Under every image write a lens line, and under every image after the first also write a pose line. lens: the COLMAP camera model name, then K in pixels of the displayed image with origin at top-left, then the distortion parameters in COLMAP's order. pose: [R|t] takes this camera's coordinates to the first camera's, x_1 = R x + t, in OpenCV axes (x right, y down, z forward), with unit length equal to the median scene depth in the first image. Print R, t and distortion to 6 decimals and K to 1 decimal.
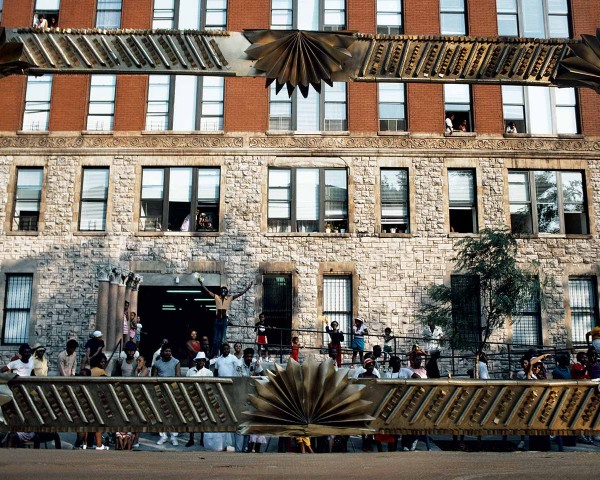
lens RADIAL K [[608.9, 0, 300.0], [0, 608.9, 240.0], [0, 0, 1]] dist [-0.017553, -0.007283]
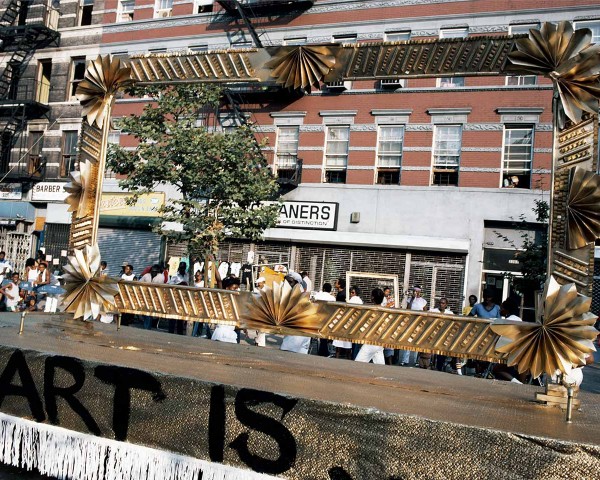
lens RADIAL K [[608.9, 0, 300.0], [0, 608.9, 240.0], [0, 0, 1]] dist [-0.017553, -0.007283]
pose [[0.917902, 0.054602, -0.393033, 0.564001], [-0.009691, 0.993277, 0.115359, -0.070490], [0.396689, -0.102080, 0.912259, -0.283724]]
